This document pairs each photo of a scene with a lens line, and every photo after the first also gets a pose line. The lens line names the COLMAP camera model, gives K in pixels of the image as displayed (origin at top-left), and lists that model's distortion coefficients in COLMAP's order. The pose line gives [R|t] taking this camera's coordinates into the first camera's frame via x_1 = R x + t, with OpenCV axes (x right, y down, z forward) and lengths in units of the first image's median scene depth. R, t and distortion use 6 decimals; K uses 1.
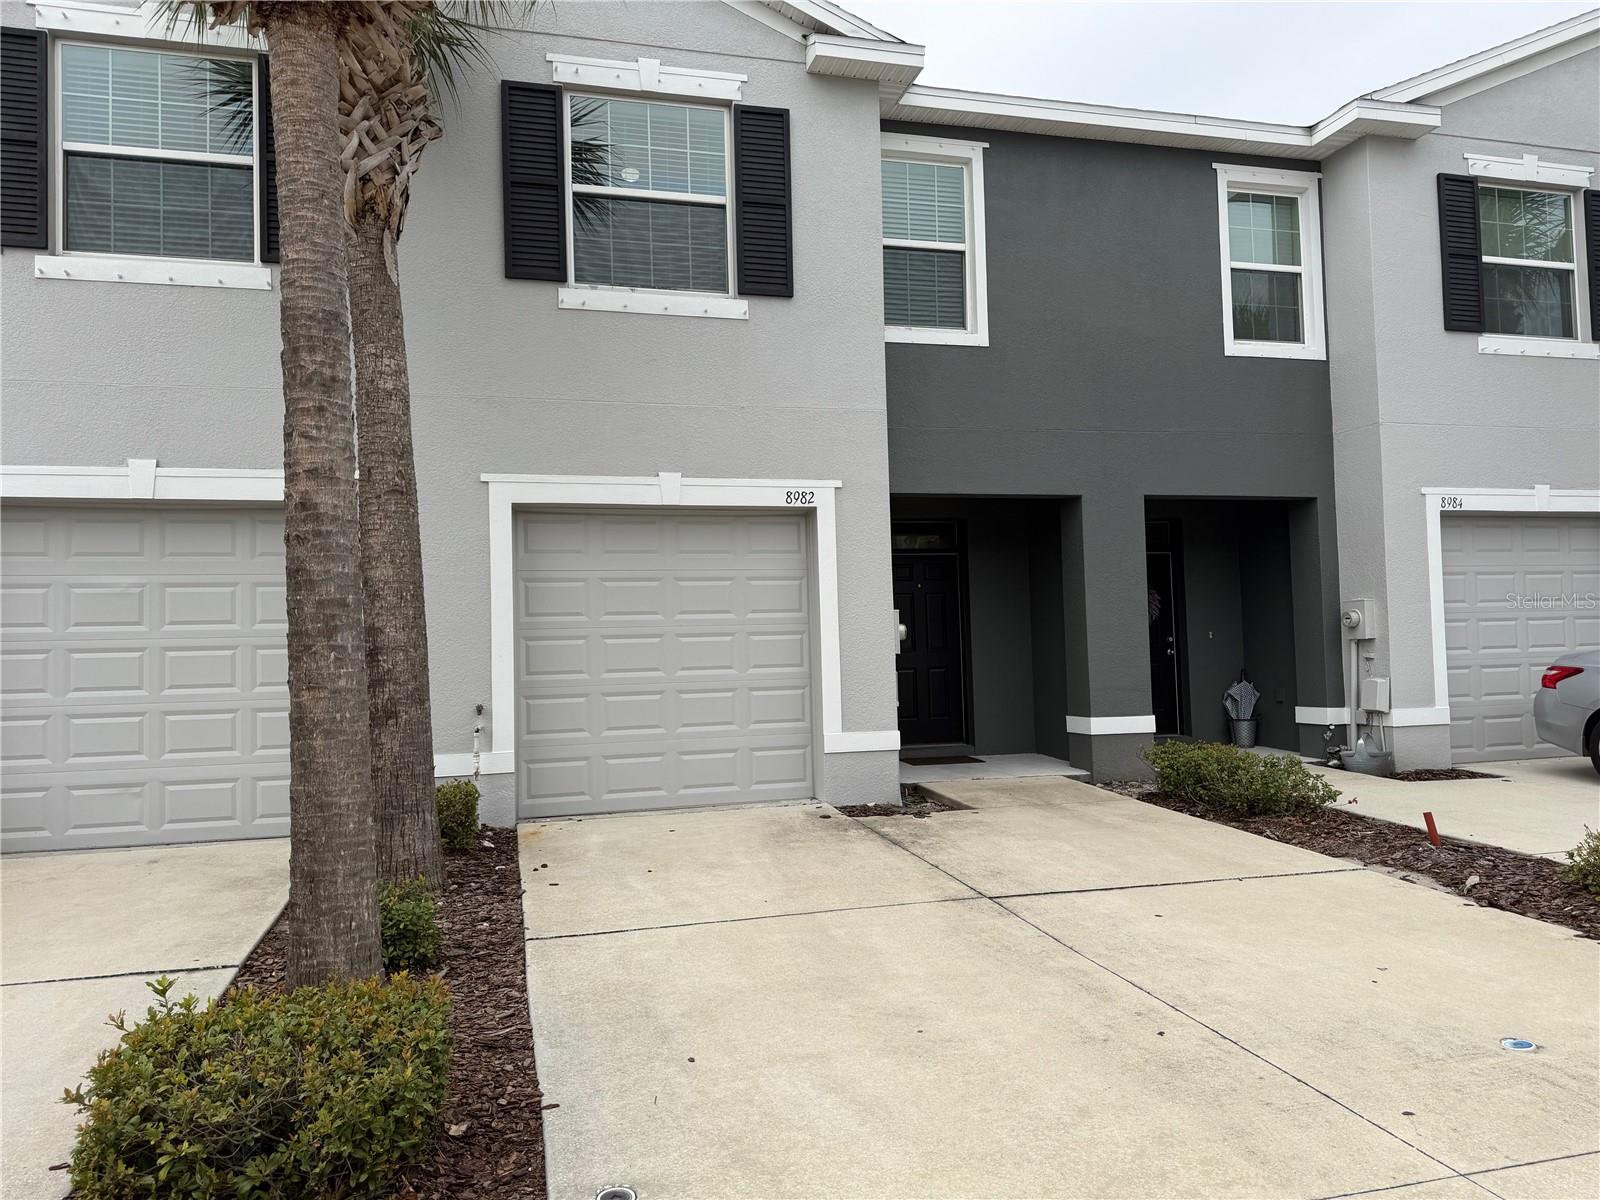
lens RADIAL K [[1123.4, 0, 797.6], [0, 1123.4, 607.3], [0, 0, 1]] dist [0.045576, -0.039572]
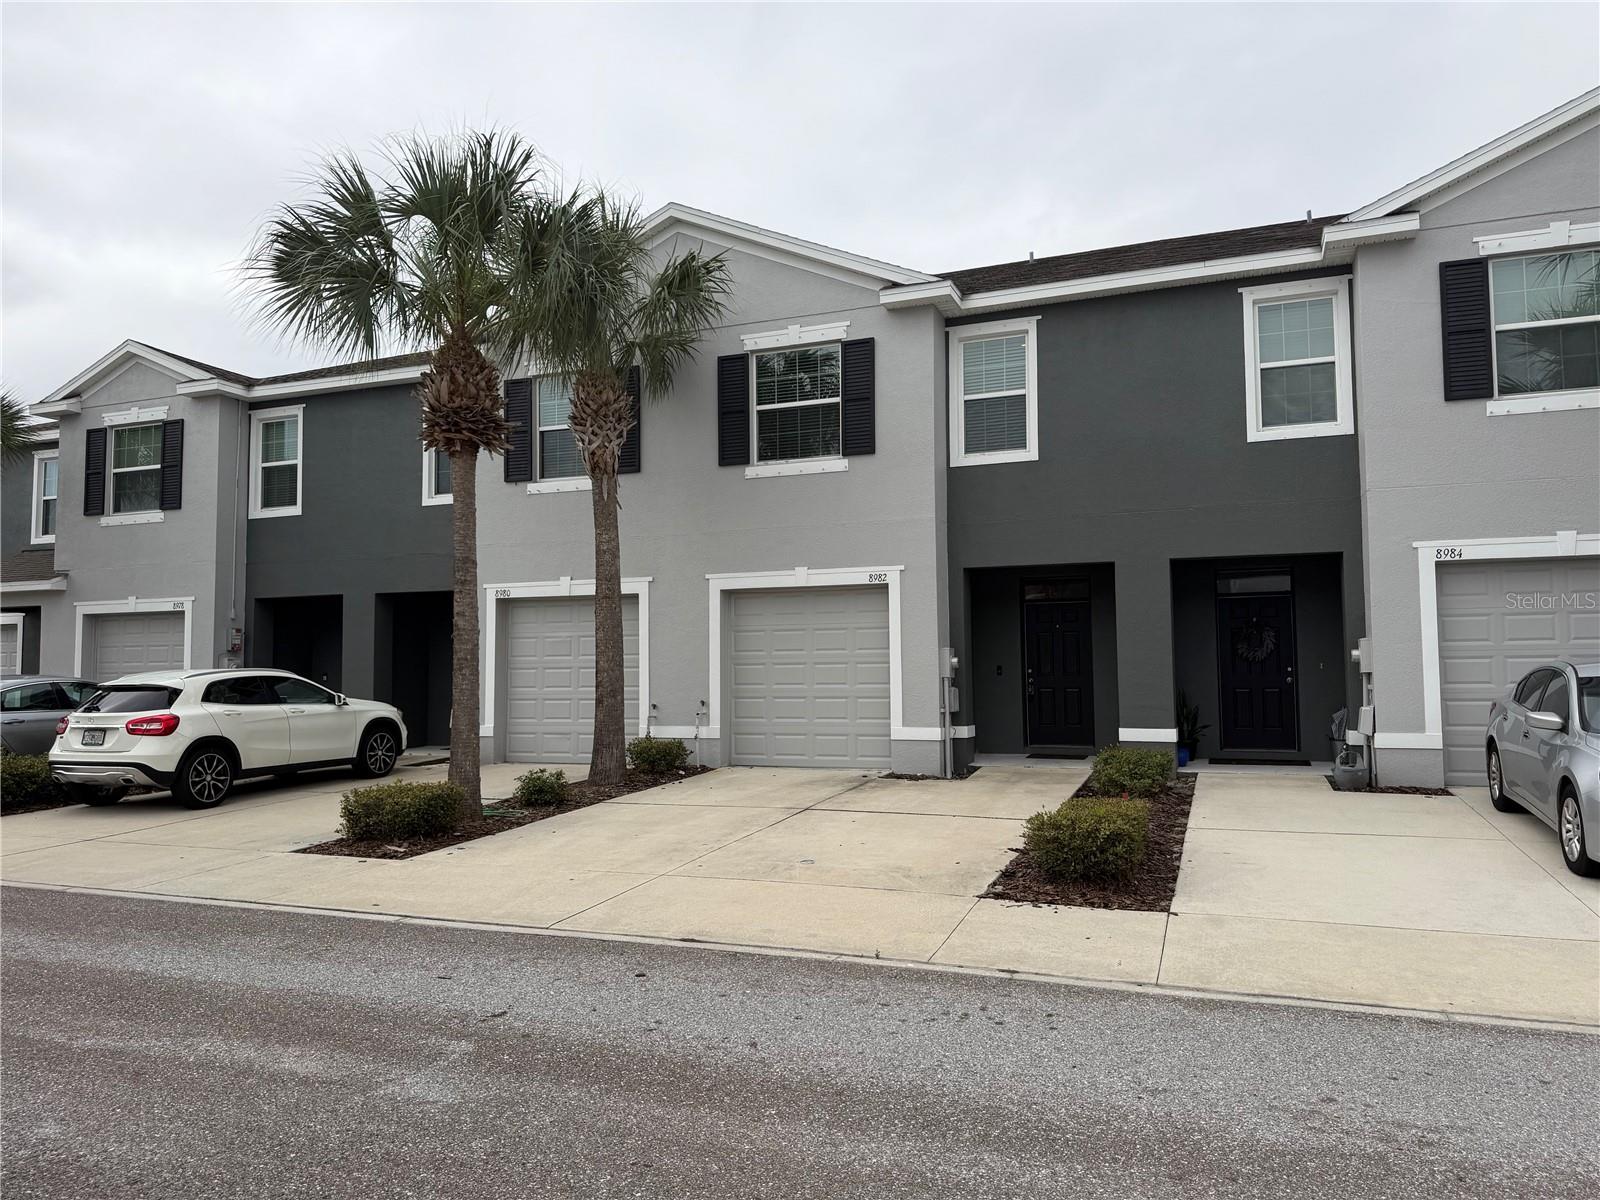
lens RADIAL K [[1118.9, 0, 801.9], [0, 1118.9, 606.3], [0, 0, 1]] dist [0.121651, -0.175341]
pose [[0.806300, -0.017297, -0.591254, 0.863727], [0.012347, 0.999847, -0.012412, -0.039593], [0.591378, 0.002708, 0.806390, -0.353639]]
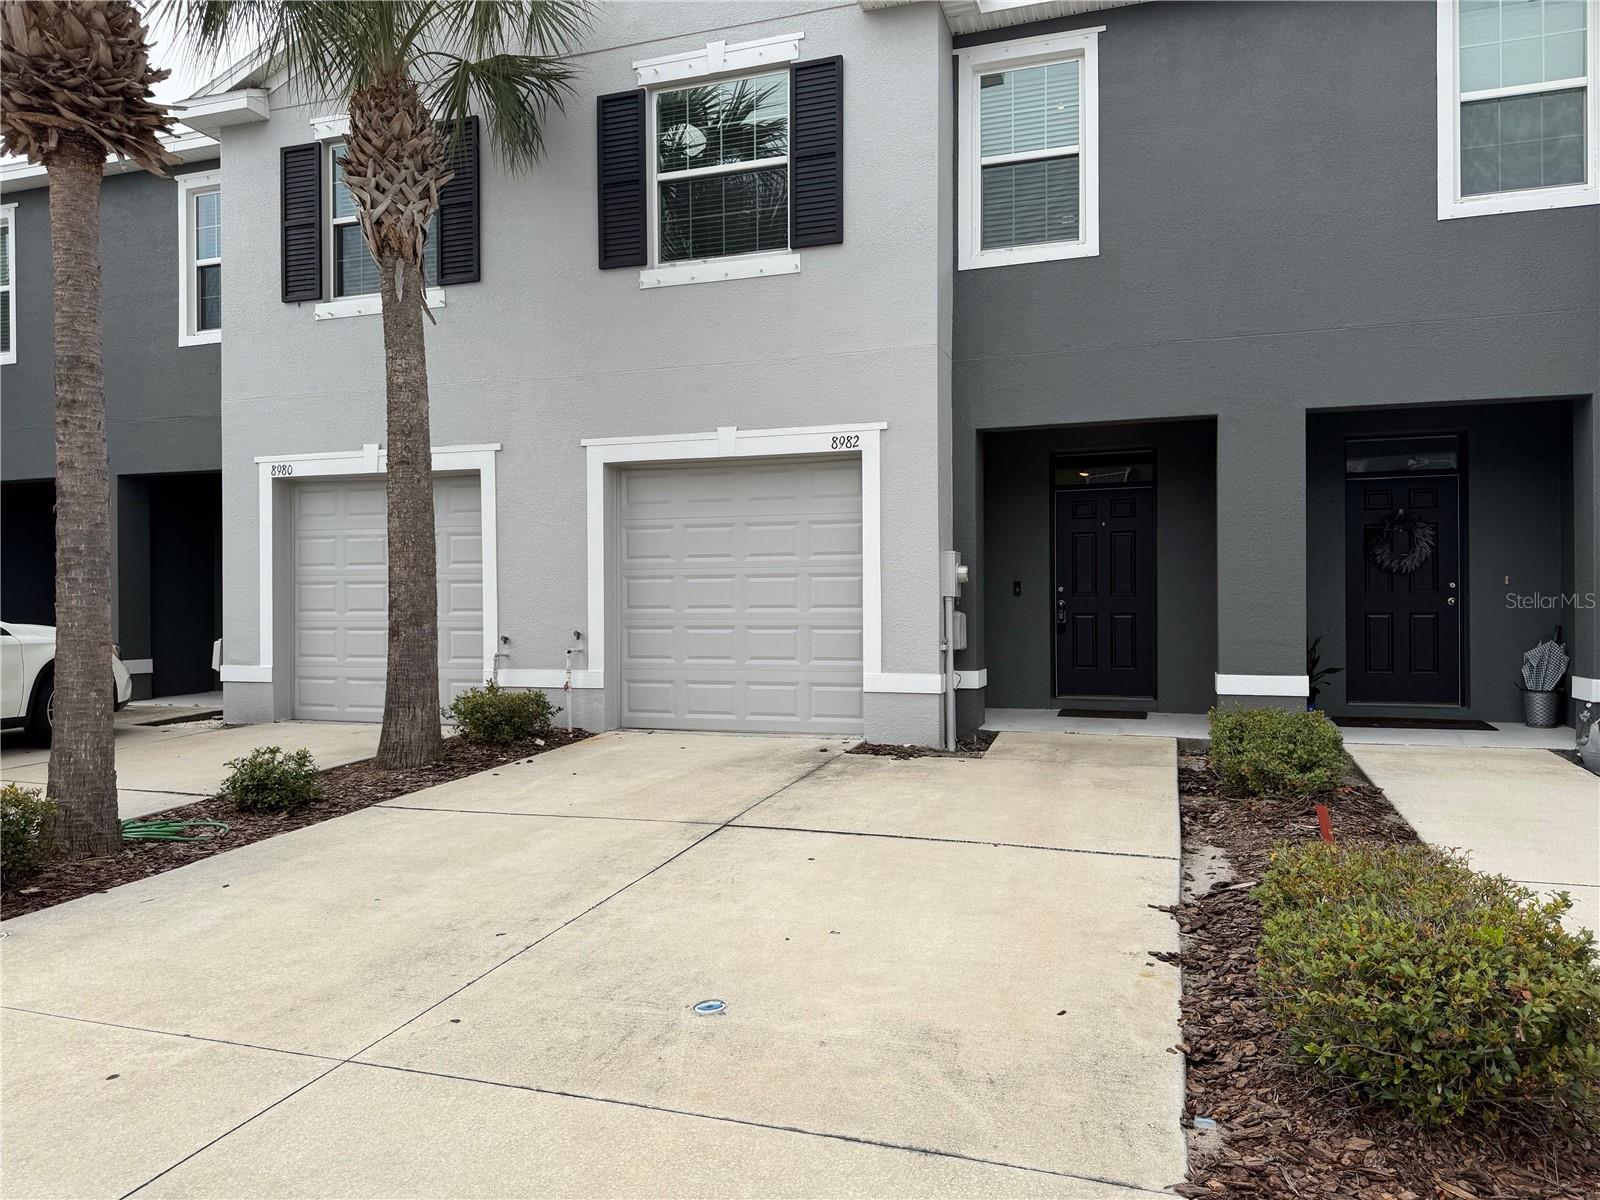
lens RADIAL K [[1110.4, 0, 793.4], [0, 1110.4, 617.2], [0, 0, 1]] dist [0.059793, -0.089564]
pose [[0.830810, 0.027455, -0.555879, 0.534681], [0.006737, 0.998213, 0.059370, 0.001402], [0.556516, -0.053070, 0.829140, 0.124112]]
